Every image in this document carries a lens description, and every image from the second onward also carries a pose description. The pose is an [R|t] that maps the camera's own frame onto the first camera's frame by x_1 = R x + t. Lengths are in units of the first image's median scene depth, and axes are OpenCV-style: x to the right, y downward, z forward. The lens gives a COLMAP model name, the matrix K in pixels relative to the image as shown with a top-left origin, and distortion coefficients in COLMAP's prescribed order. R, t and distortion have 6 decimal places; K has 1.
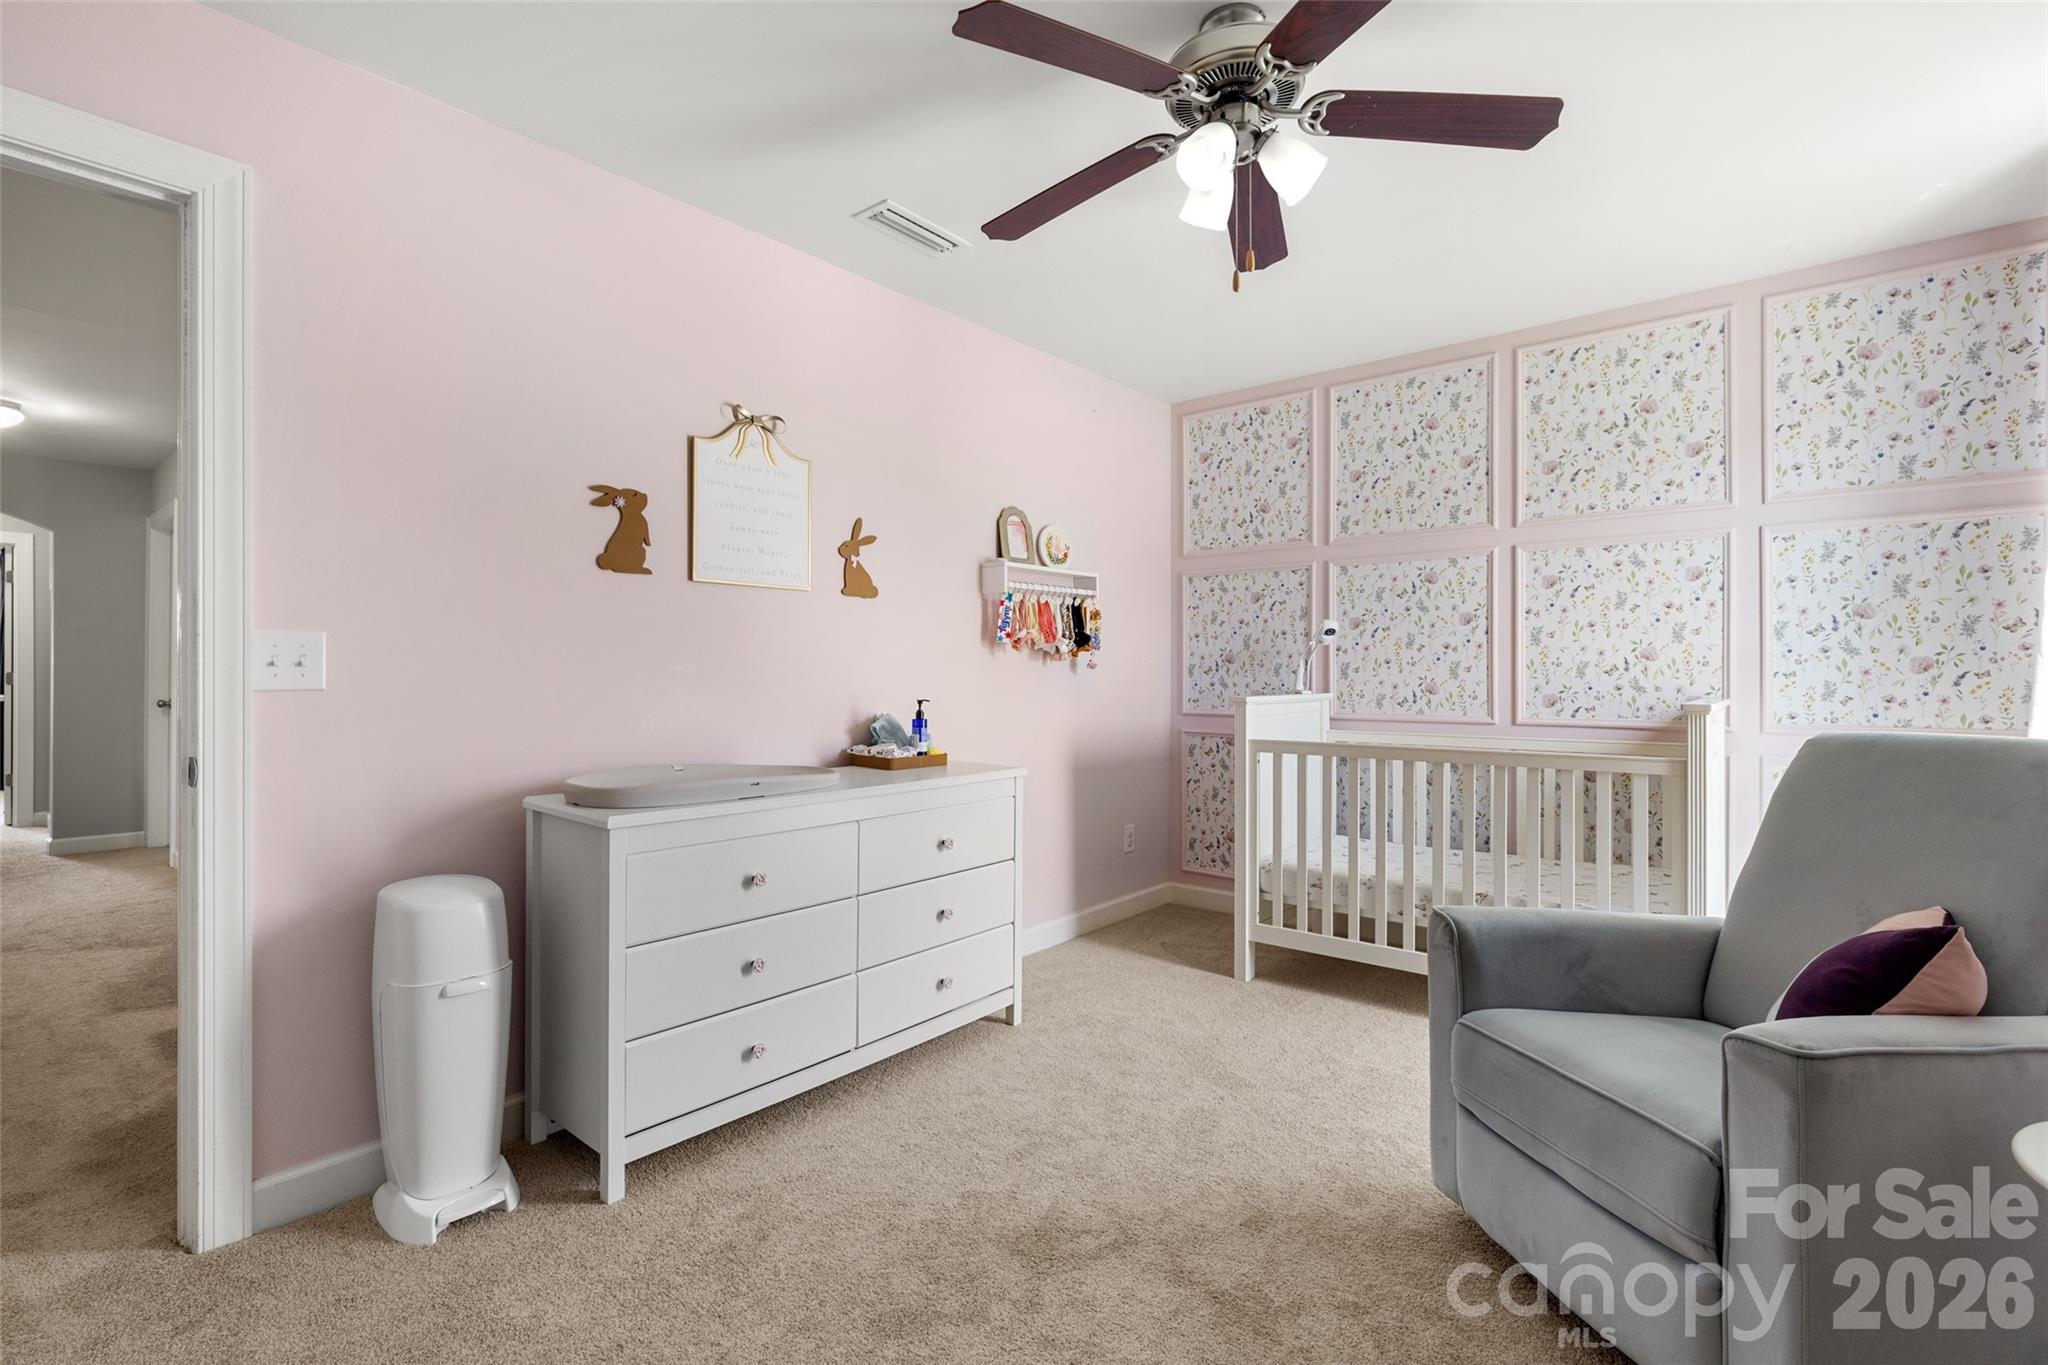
lens RADIAL K [[918.9, 0, 1020.5], [0, 918.9, 675.8], [0, 0, 1]] dist [-0.007800, 0.000686]
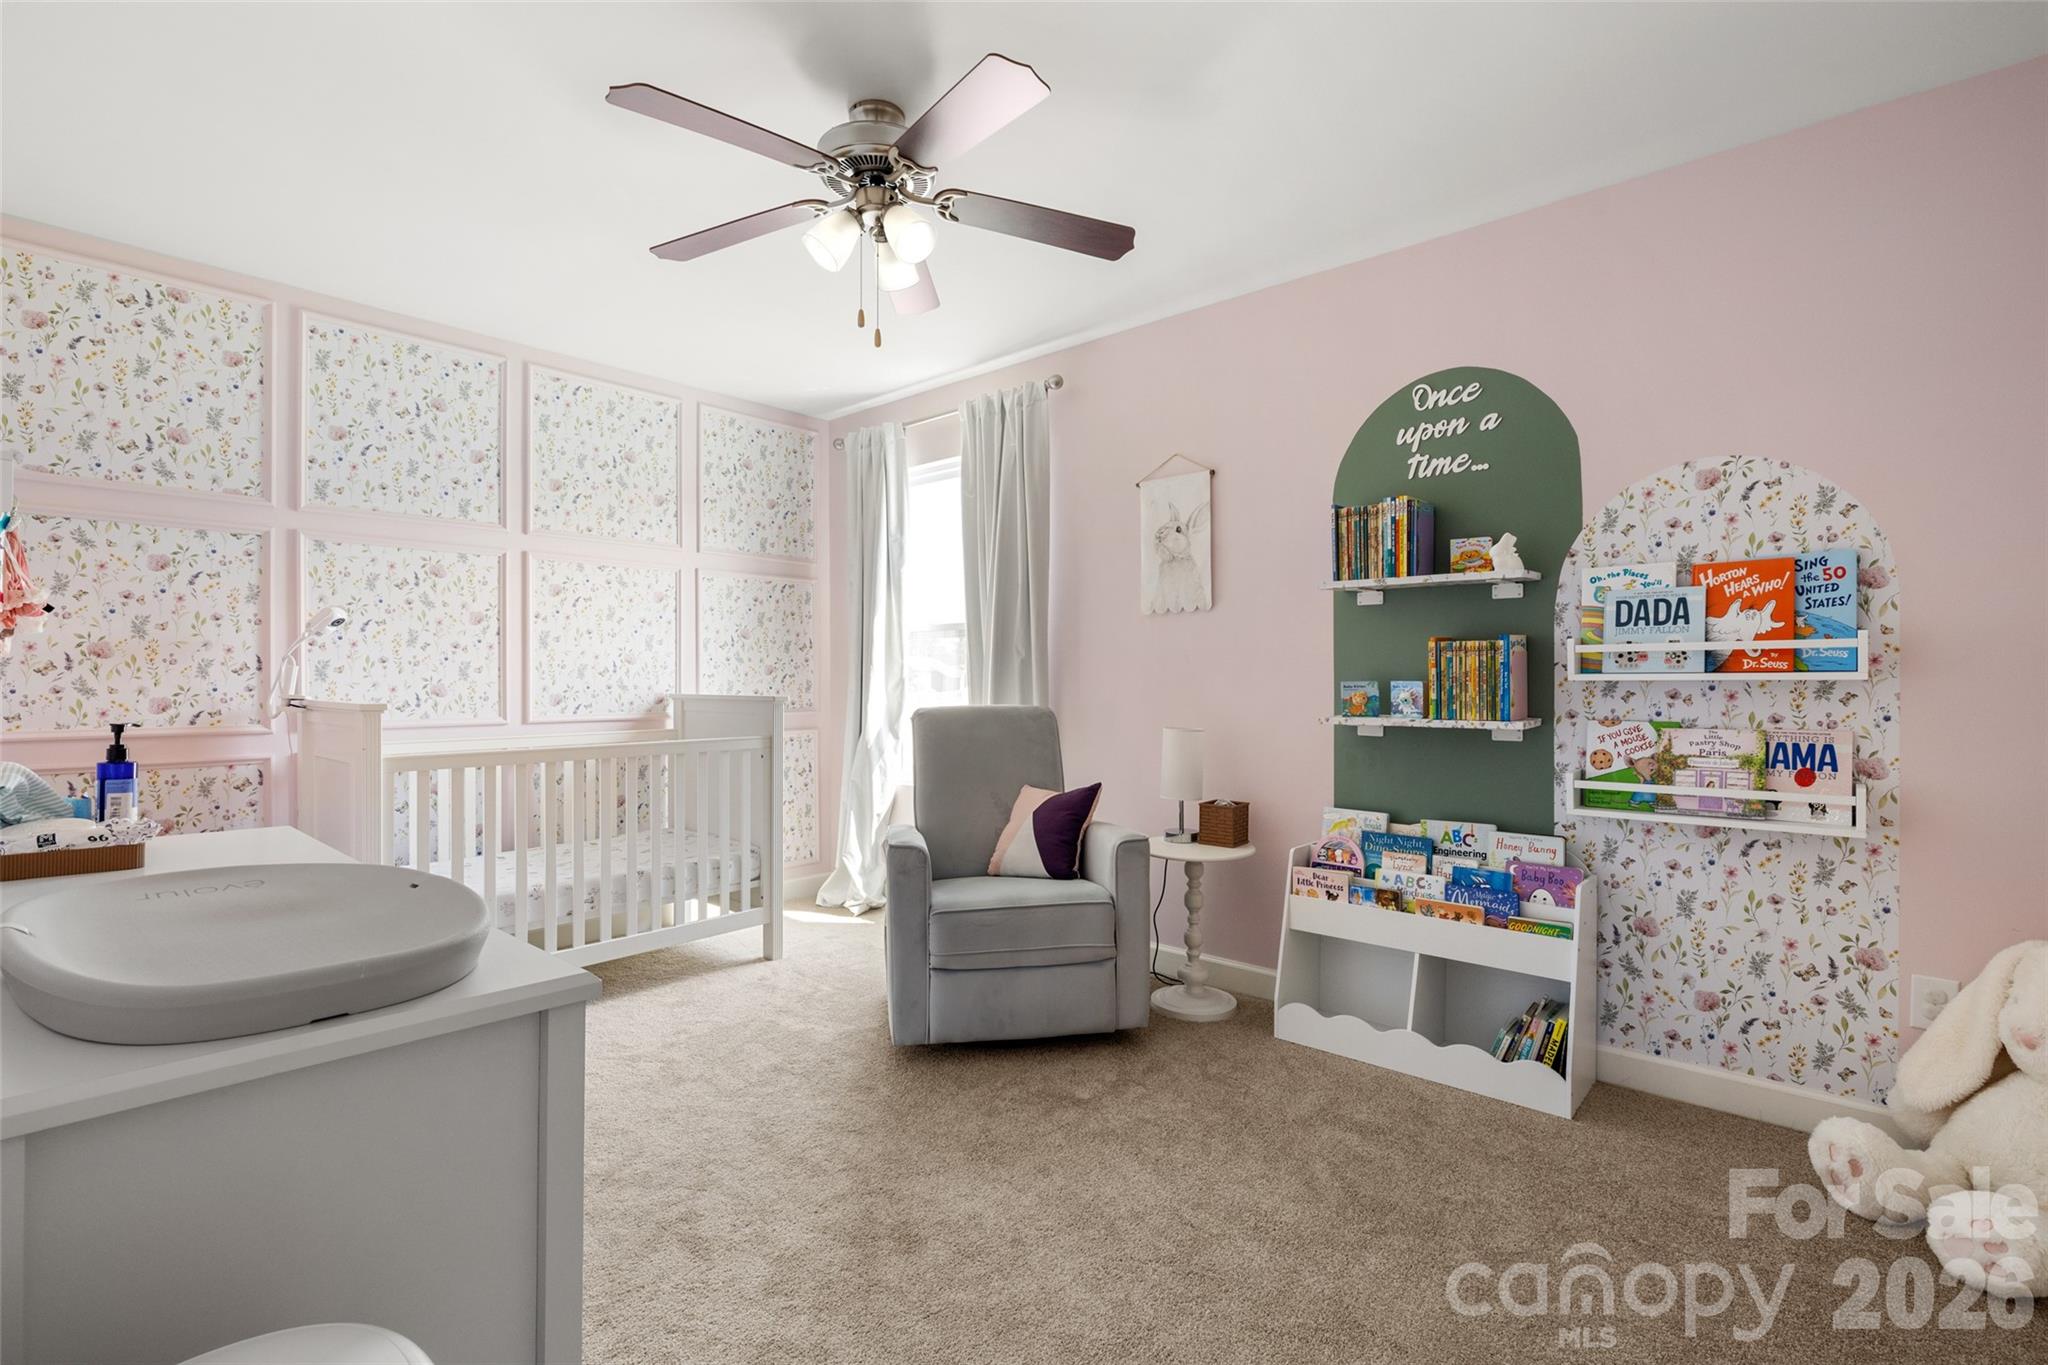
lens RADIAL K [[918.9, 0, 1023.9], [0, 918.9, 683.2], [0, 0, 1]] dist [-0.007800, 0.000686]
pose [[0.033567, -0.006988, 0.999412, -0.473374], [-0.001226, 0.999975, 0.007034, -0.000667], [-0.999436, -0.001462, 0.033558, 0.391066]]
